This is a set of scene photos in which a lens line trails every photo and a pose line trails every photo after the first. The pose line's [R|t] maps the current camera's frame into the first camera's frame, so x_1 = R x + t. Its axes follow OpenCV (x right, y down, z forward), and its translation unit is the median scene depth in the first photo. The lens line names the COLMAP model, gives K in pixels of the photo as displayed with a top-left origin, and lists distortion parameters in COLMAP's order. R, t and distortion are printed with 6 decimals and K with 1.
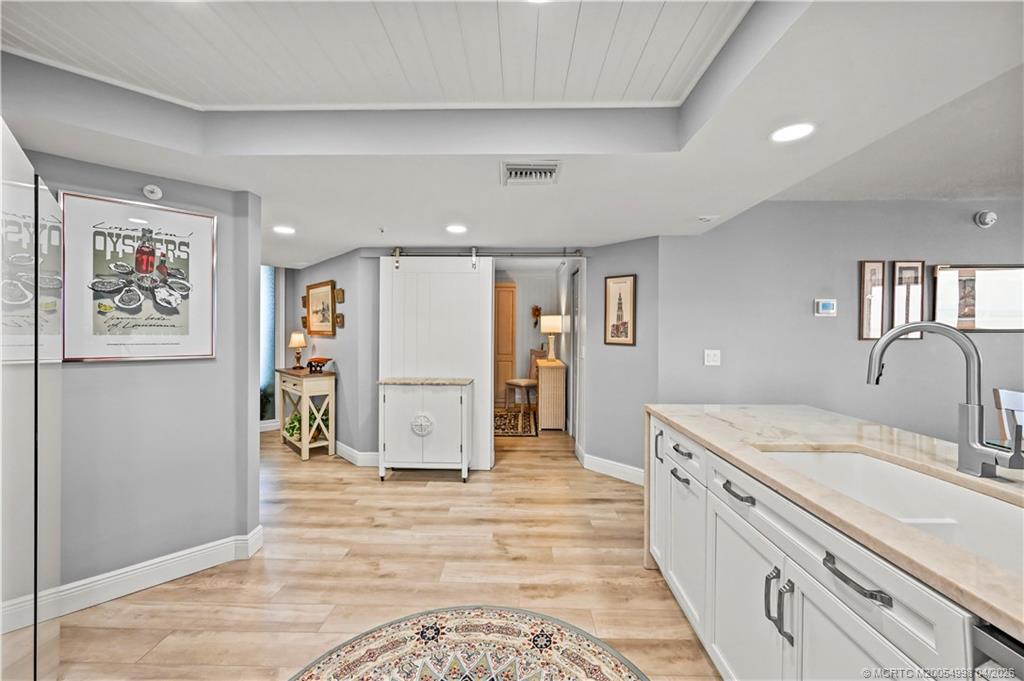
lens RADIAL K [[406.3, 0, 514.3], [0, 406.3, 332.7], [0, 0, 1]] dist [0.000505, -0.000042]
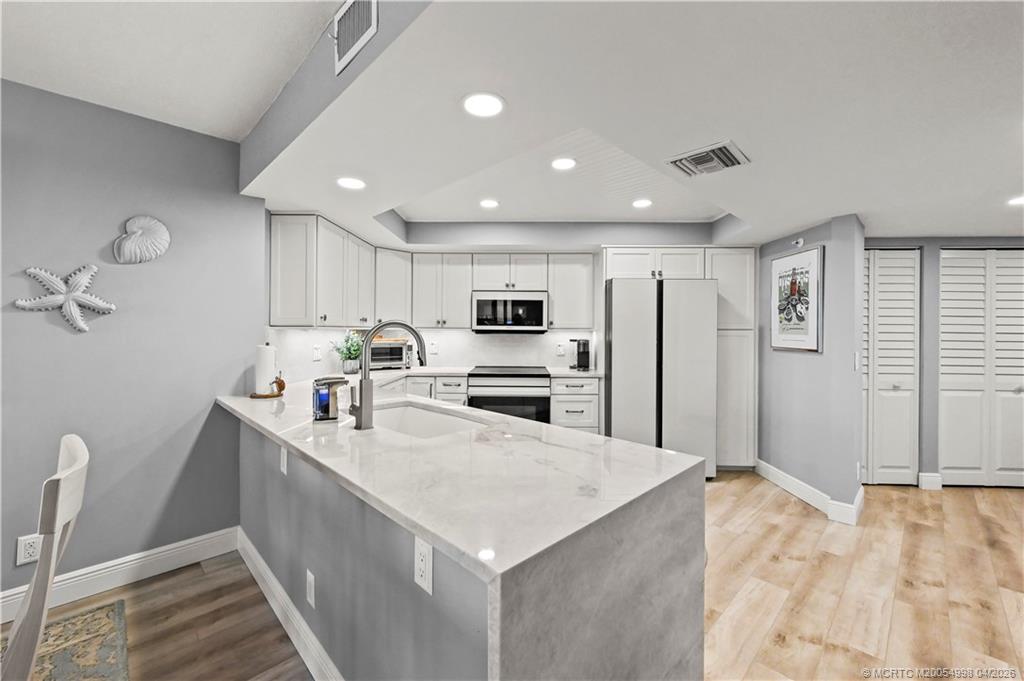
lens RADIAL K [[406.3, 0, 511.1], [0, 406.3, 332.1], [0, 0, 1]] dist [0.000505, -0.000042]
pose [[-0.700570, -0.006145, -0.713558, 0.487764], [-0.013522, 0.999898, 0.004665, 0.001692], [0.713456, 0.012916, -0.700581, 0.643484]]
